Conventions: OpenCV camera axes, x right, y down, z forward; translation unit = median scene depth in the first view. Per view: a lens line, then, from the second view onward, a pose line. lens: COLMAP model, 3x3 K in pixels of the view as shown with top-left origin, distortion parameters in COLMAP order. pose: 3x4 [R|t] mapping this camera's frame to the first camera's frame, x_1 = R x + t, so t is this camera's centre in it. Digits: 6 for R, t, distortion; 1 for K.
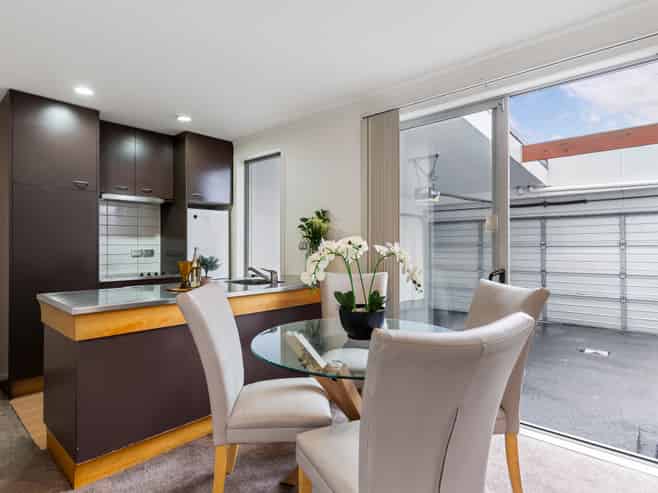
lens RADIAL K [[382.9, 0, 328.2], [0, 382.9, 244.7], [0, 0, 1]] dist [-0.000819, 0.001283]
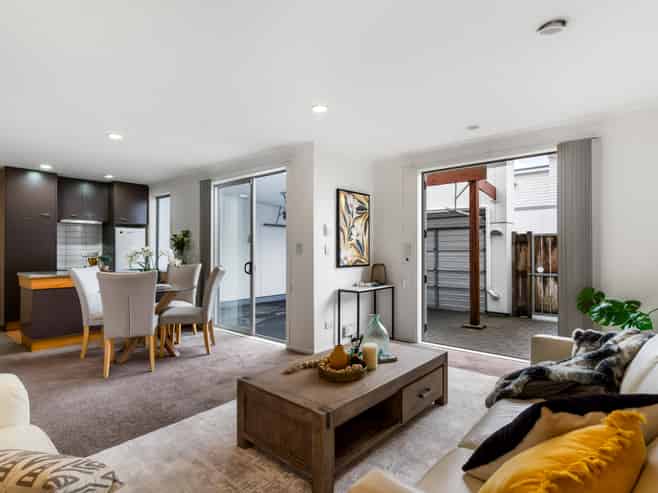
lens RADIAL K [[357.2, 0, 324.8], [0, 357.2, 246.4], [0, 0, 1]] dist [-0.002611, -0.000896]
pose [[0.999390, 0.001489, 0.034886, 0.493181], [-0.001147, 0.999951, -0.009837, 0.000639], [-0.034899, 0.009791, 0.999343, -0.584219]]
